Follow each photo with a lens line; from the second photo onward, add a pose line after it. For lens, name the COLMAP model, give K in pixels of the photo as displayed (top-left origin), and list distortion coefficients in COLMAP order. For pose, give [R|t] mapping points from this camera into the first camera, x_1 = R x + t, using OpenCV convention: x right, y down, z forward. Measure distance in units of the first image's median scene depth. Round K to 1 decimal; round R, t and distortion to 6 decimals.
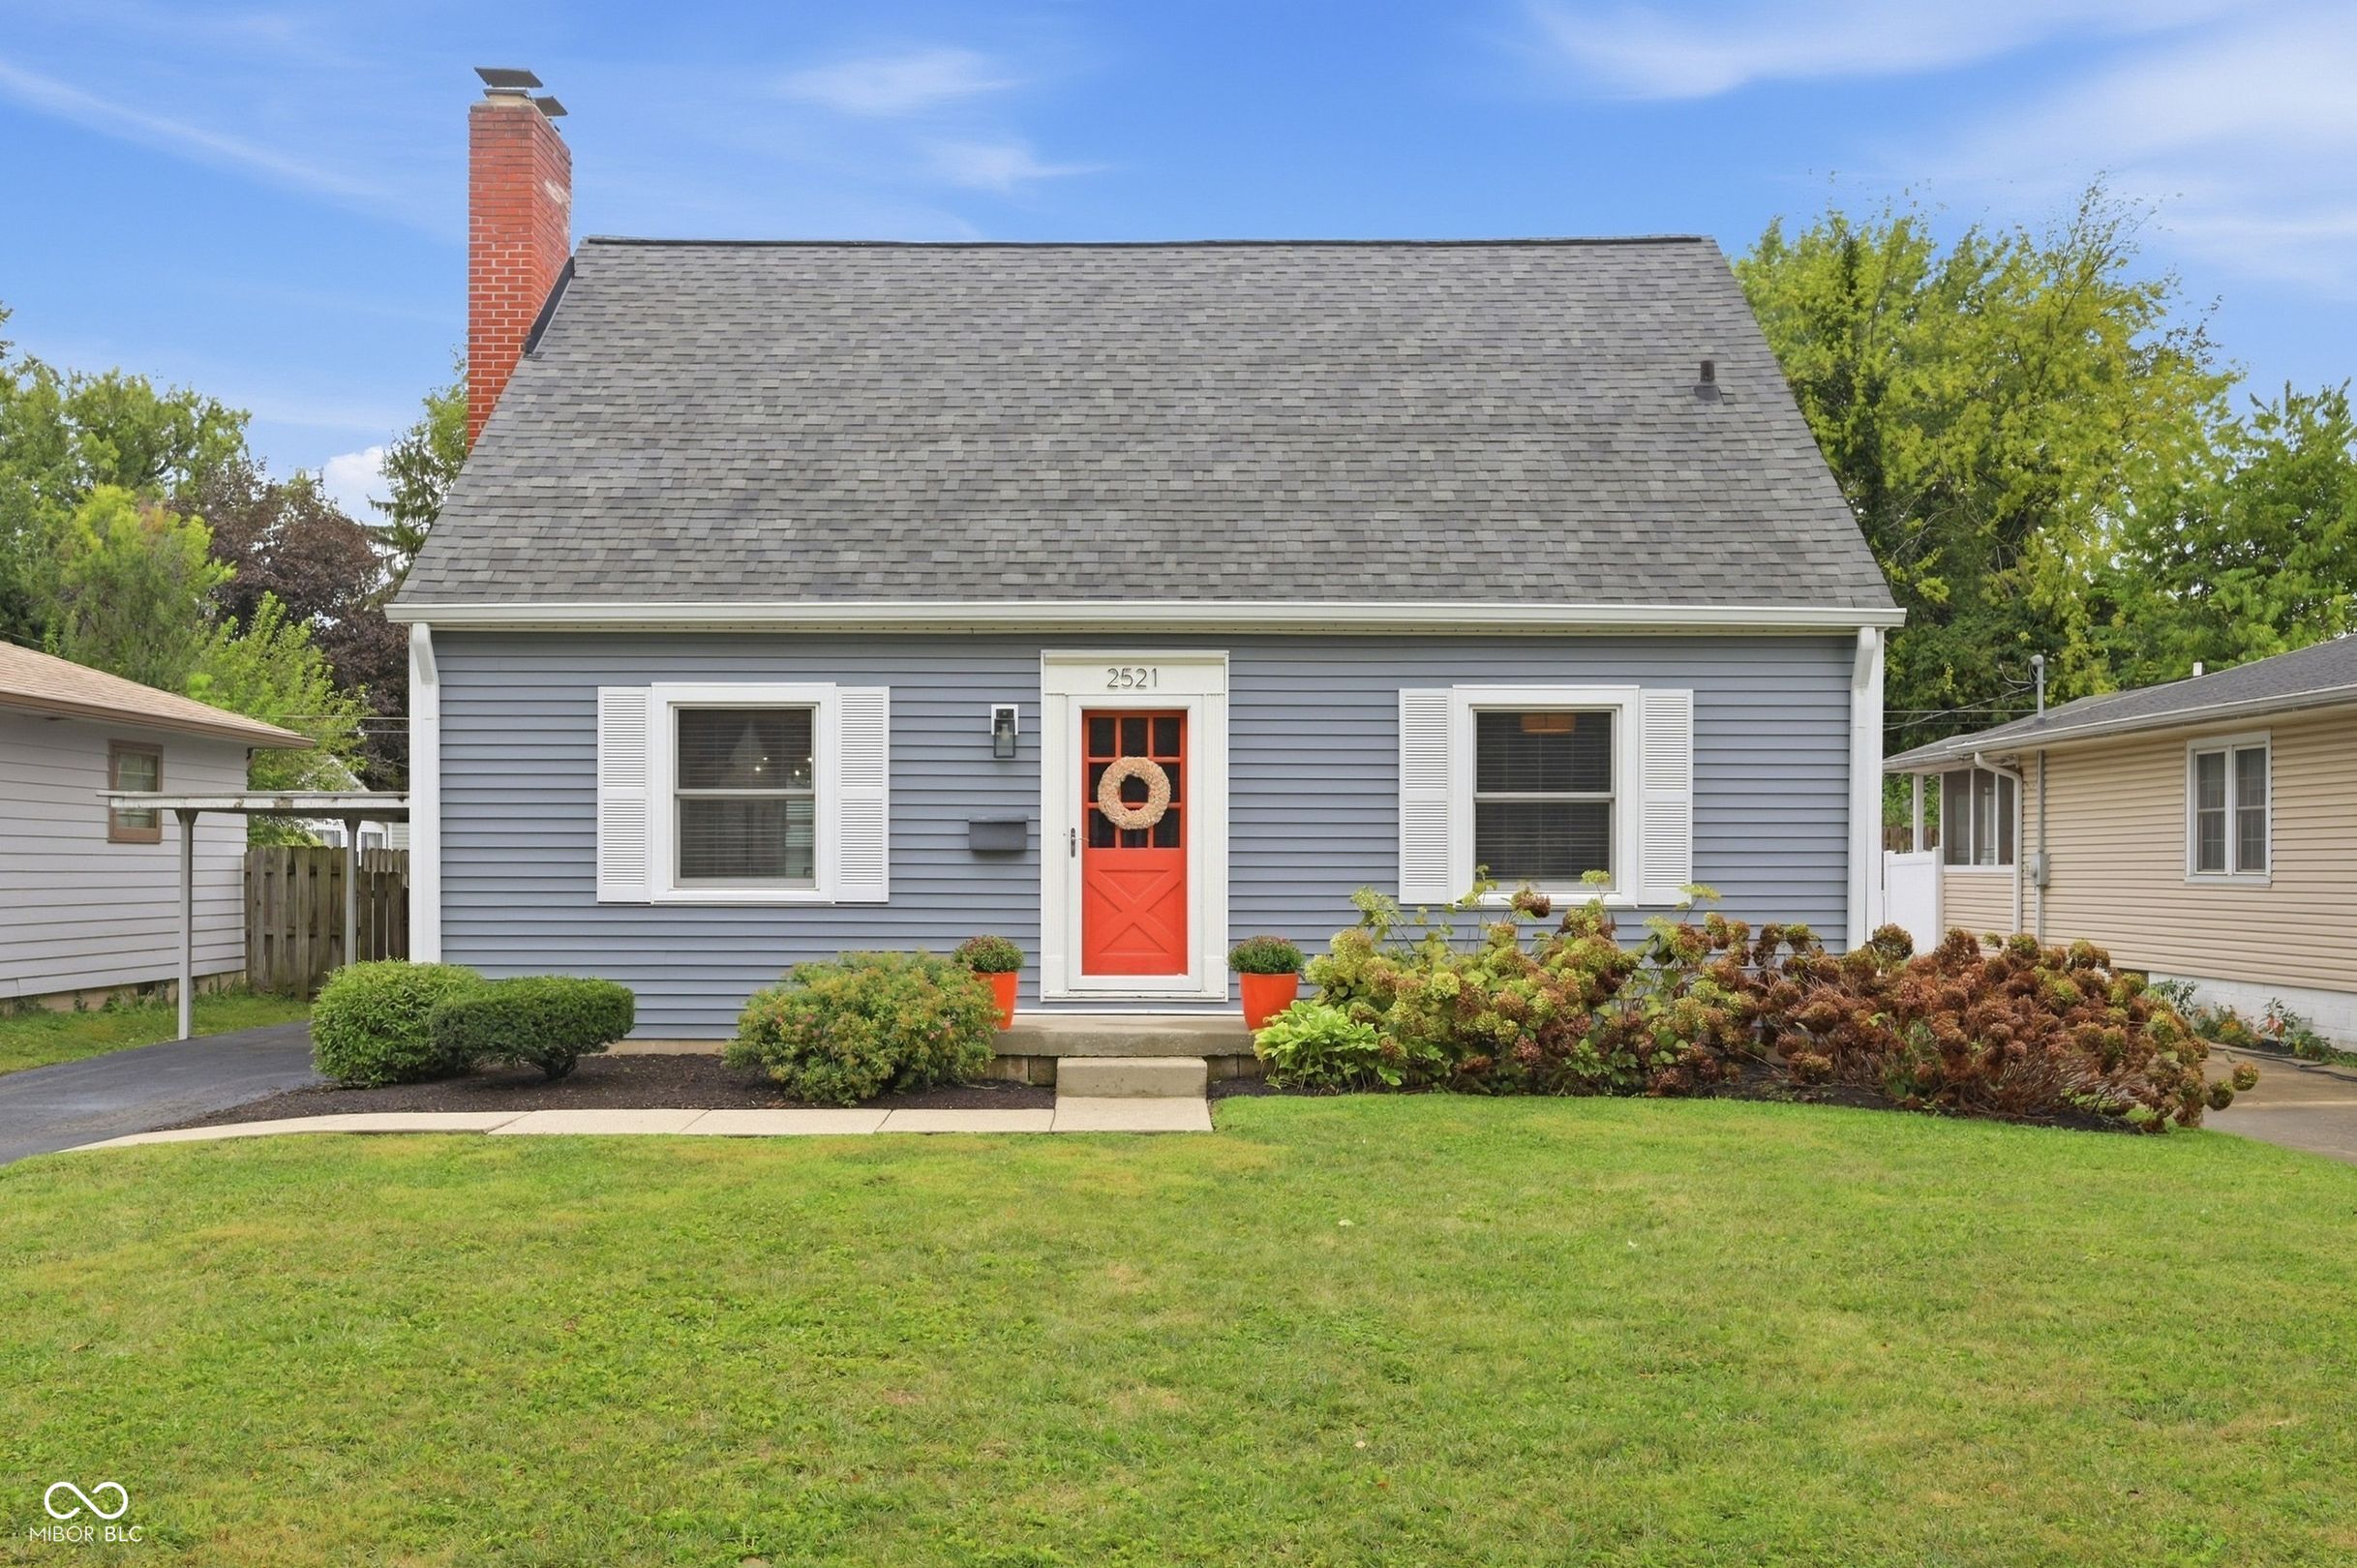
lens RADIAL K [[2444.0, 0, 1178.5], [0, 2444.0, 784.0], [0, 0, 1]] dist [-0.003140, -0.004948]
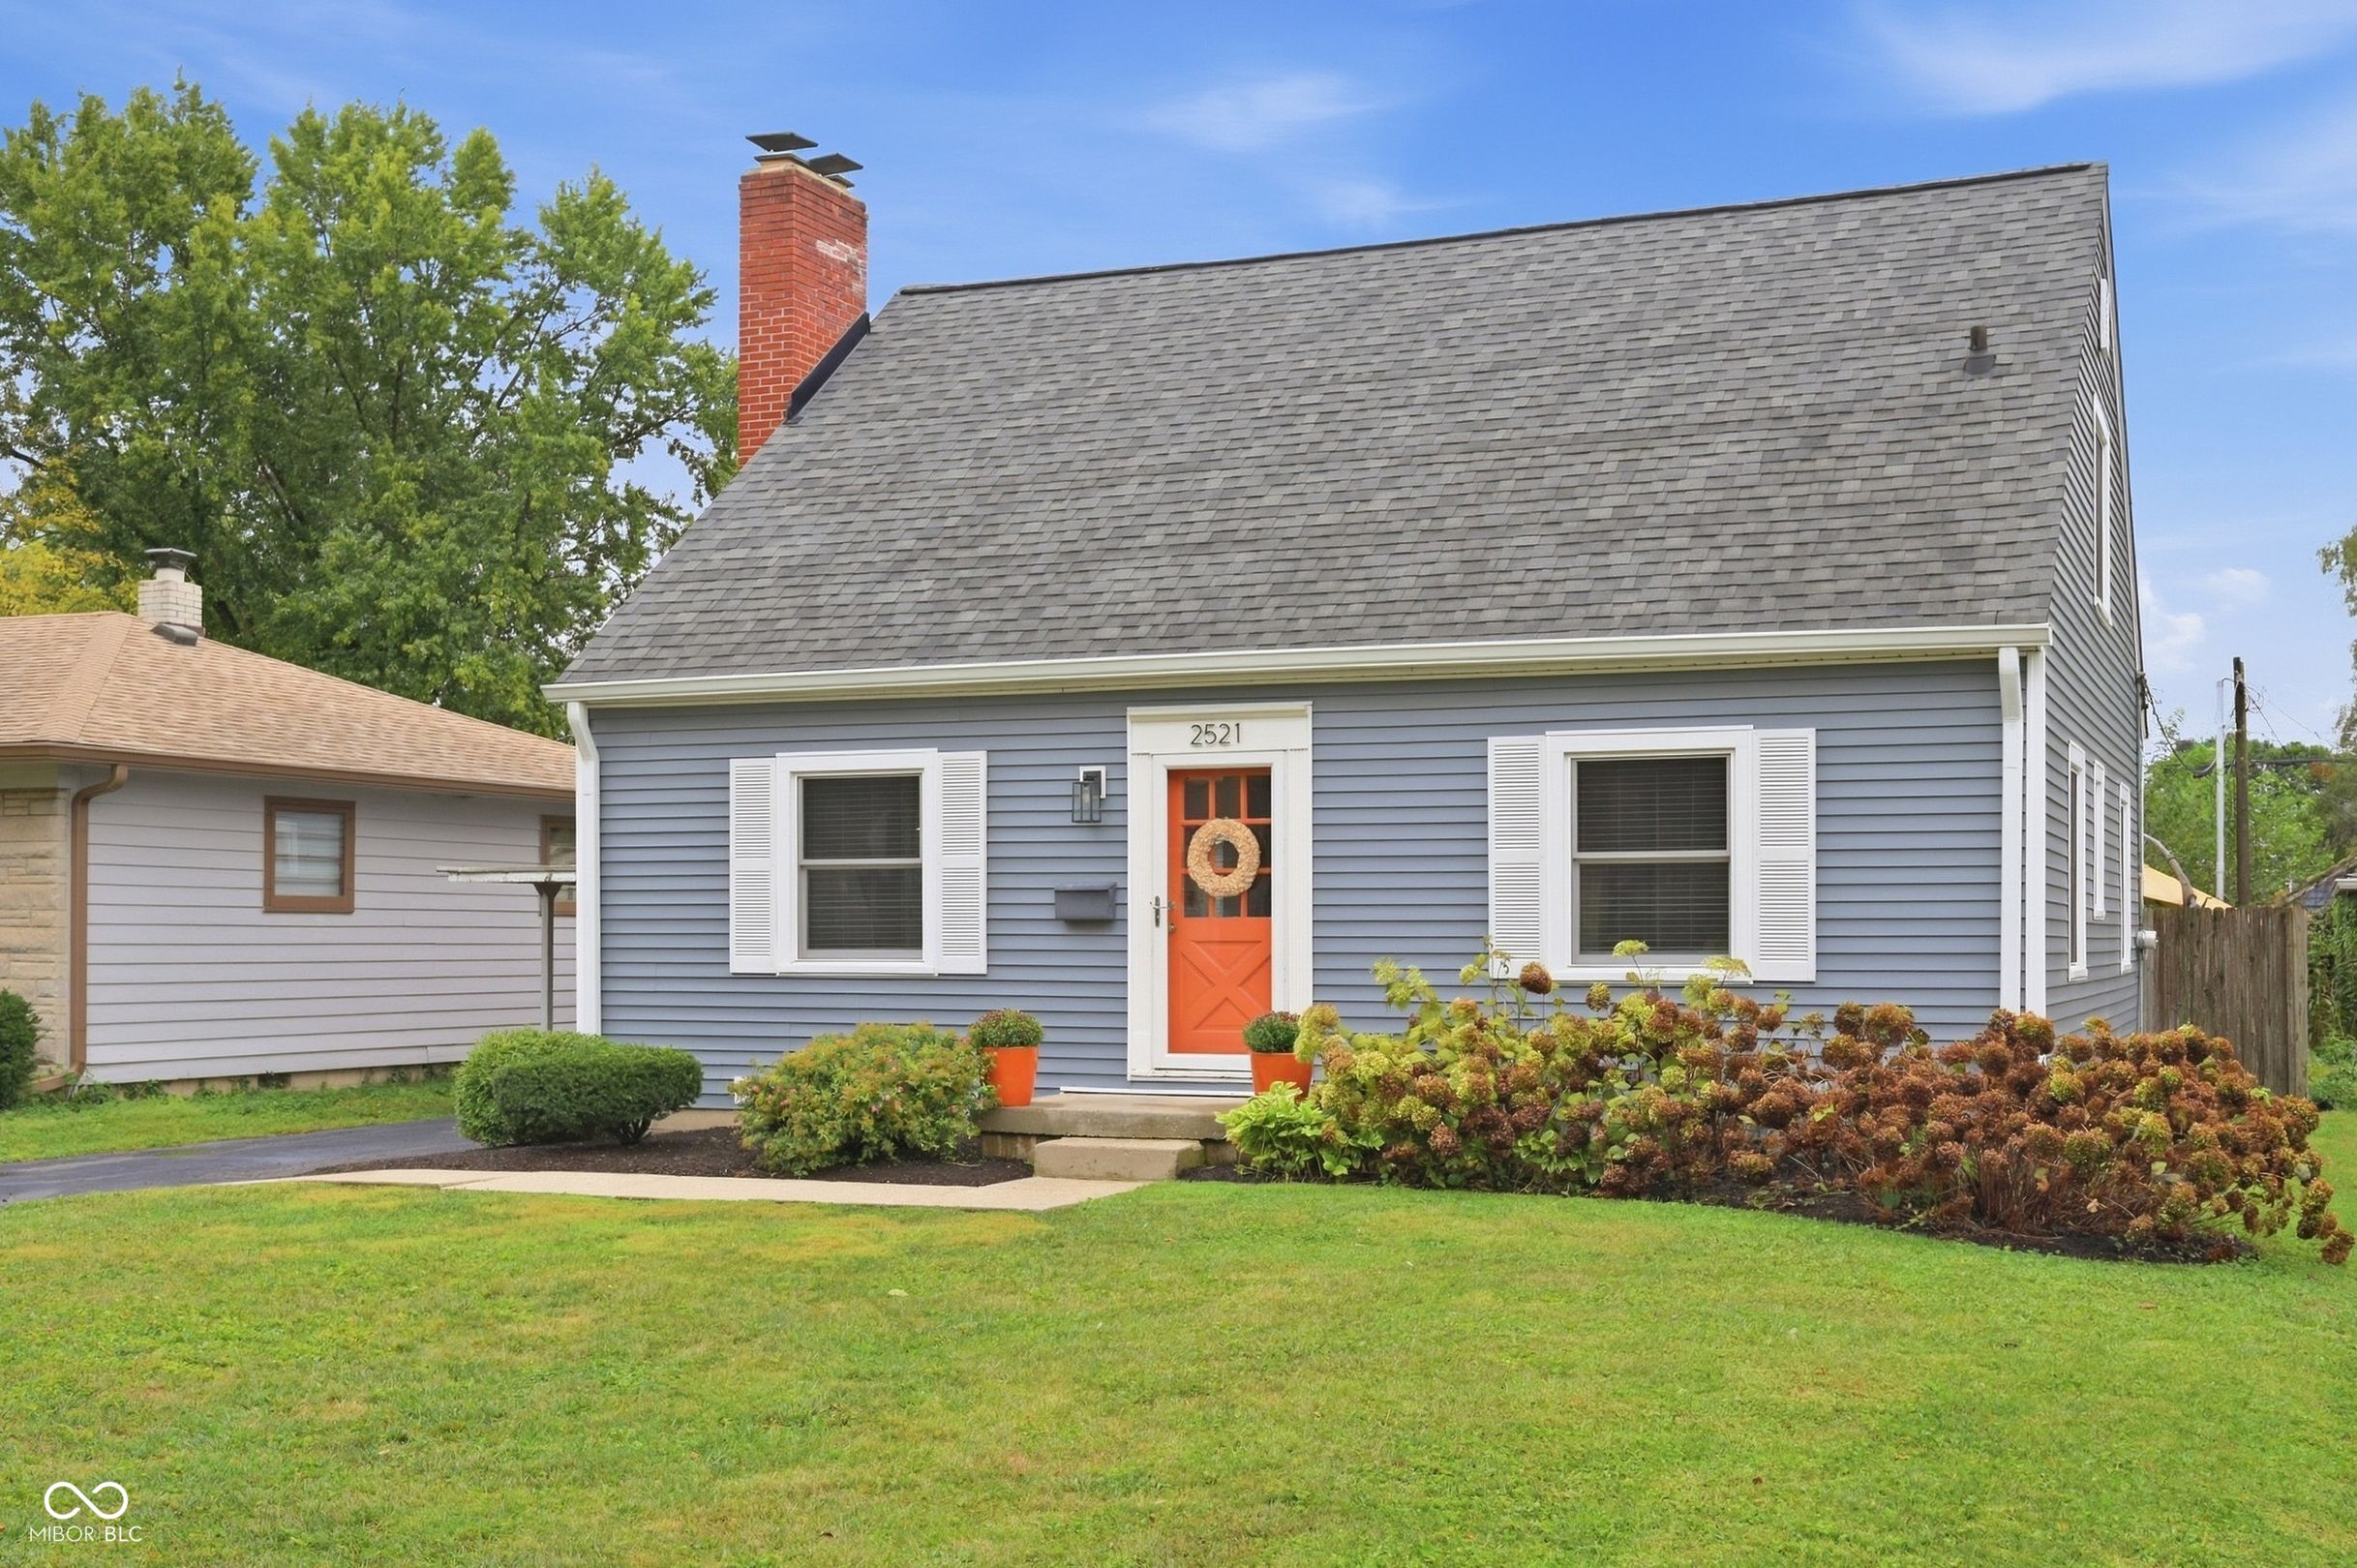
lens RADIAL K [[3034.2, 0, 1178.5], [0, 3034.2, 784.0], [0, 0, 1]] dist [0.009201, -0.015522]
pose [[0.907018, -0.022677, -0.420482, 0.453061], [0.014465, 0.999637, -0.022709, 0.001511], [0.420844, 0.014515, 0.907017, -0.052163]]
